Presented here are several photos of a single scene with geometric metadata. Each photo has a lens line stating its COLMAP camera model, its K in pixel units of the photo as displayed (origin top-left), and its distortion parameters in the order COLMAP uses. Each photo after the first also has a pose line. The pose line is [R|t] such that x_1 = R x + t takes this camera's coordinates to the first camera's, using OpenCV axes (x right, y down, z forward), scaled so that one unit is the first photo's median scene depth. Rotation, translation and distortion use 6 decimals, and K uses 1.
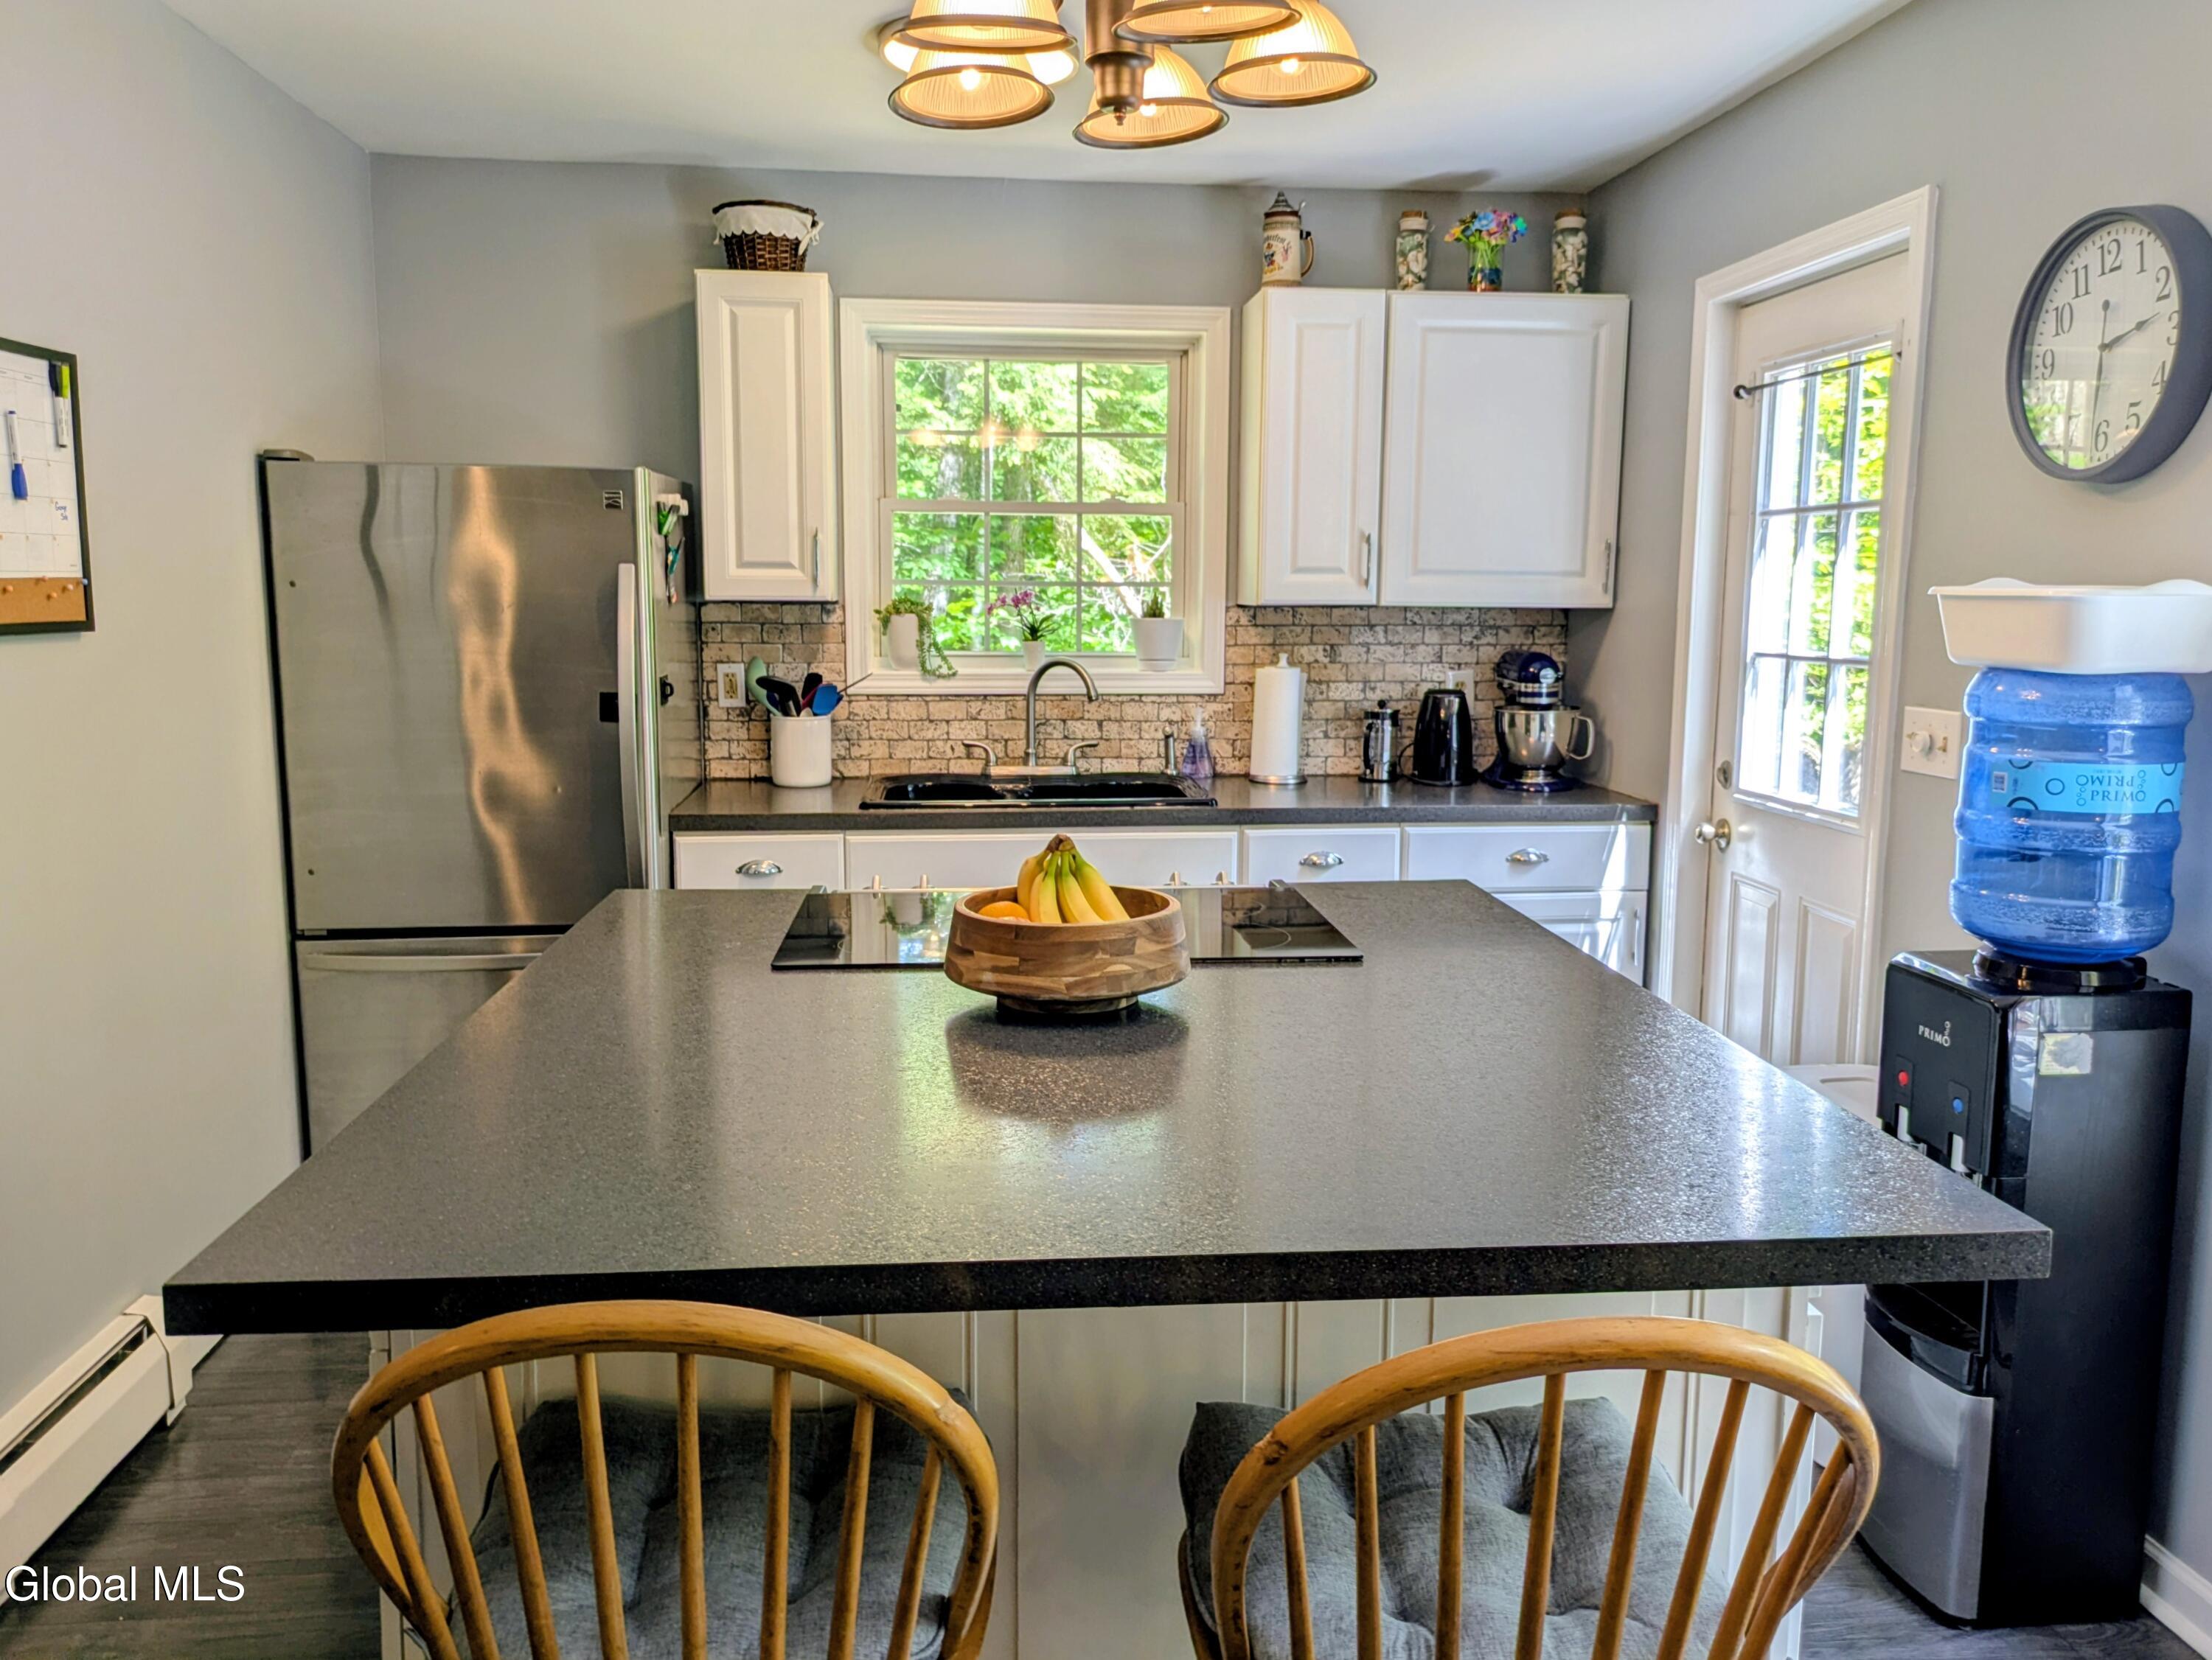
lens RADIAL K [[1702.3, 0, 1118.5], [0, 1702.3, 817.2], [0, 0, 1]] dist [0.074089, -0.082040]
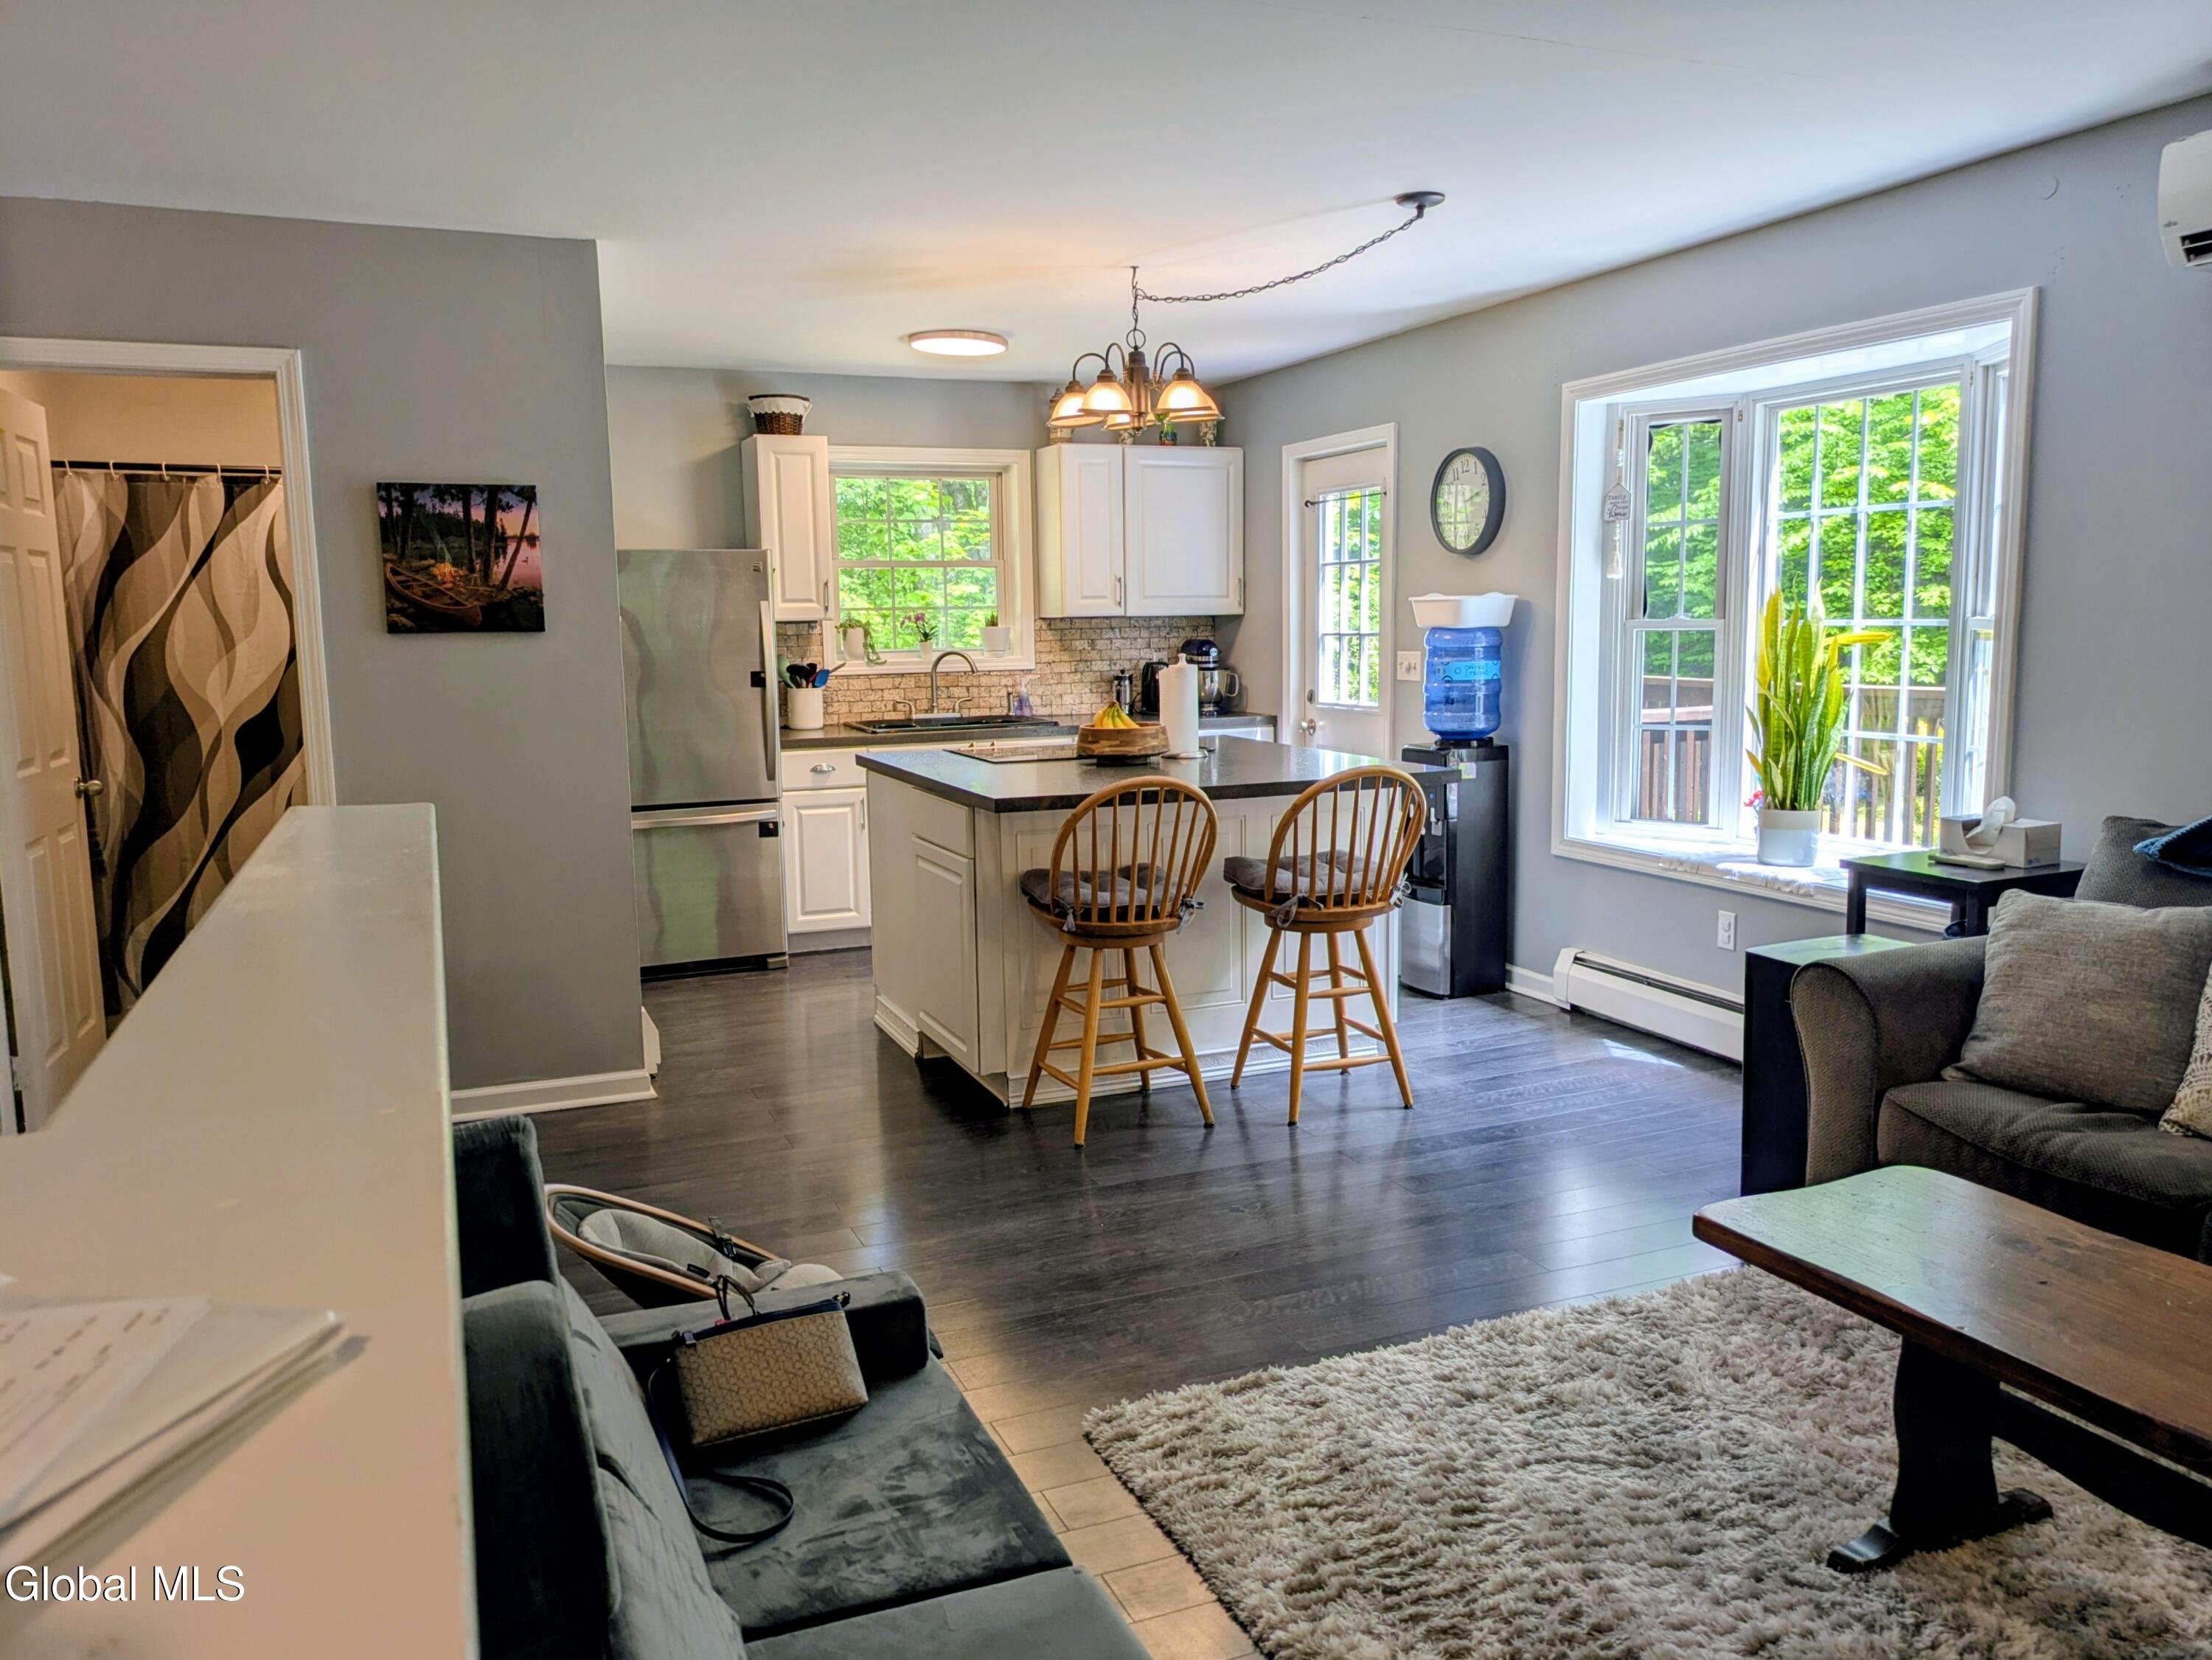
lens RADIAL K [[1648.1, 0, 1099.6], [0, 1648.1, 853.9], [0, 0, 1]] dist [0.075384, -0.076821]
pose [[0.959507, -0.064588, 0.274179, -0.366187], [0.062453, 0.997911, 0.016520, 0.097086], [-0.274674, 0.001272, 0.961537, -0.675461]]
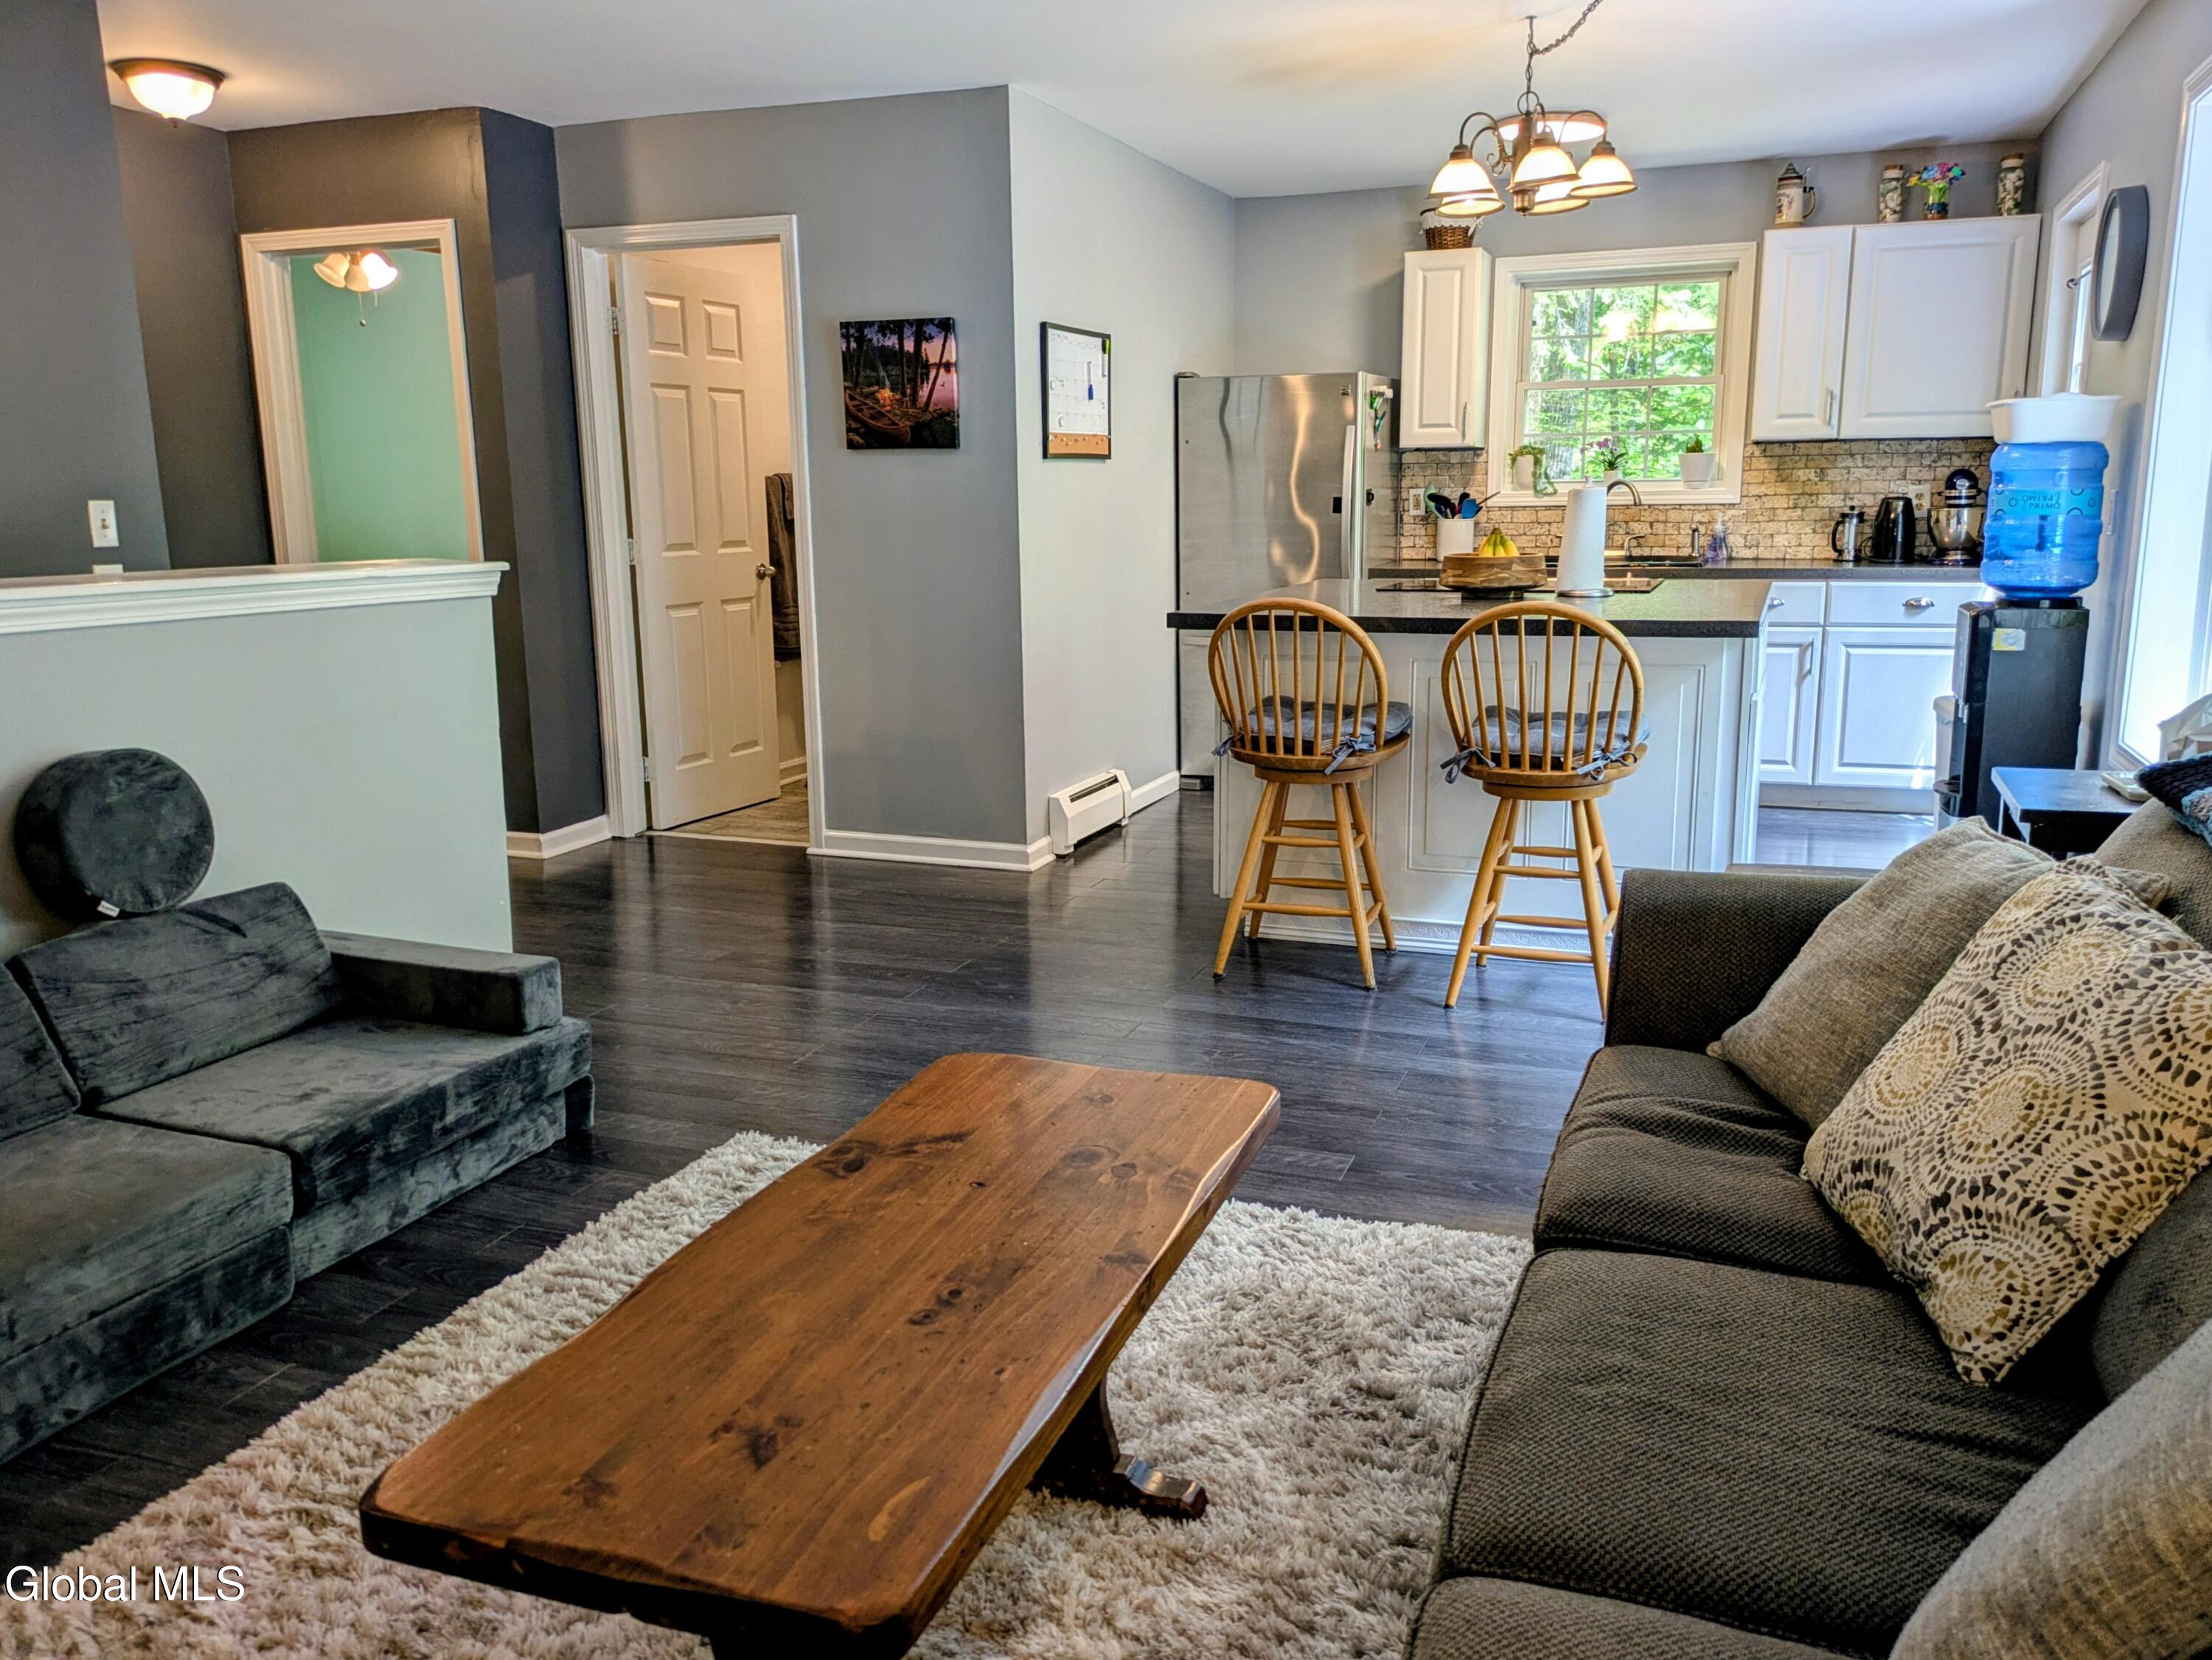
lens RADIAL K [[1702.3, 0, 1118.5], [0, 1702.3, 817.2], [0, 0, 1]] dist [0.074089, -0.082040]
pose [[0.894528, 0.069360, -0.441599, 0.270492], [-0.044209, 0.996773, 0.067005, 0.130557], [0.444821, -0.040415, 0.894707, -0.630841]]
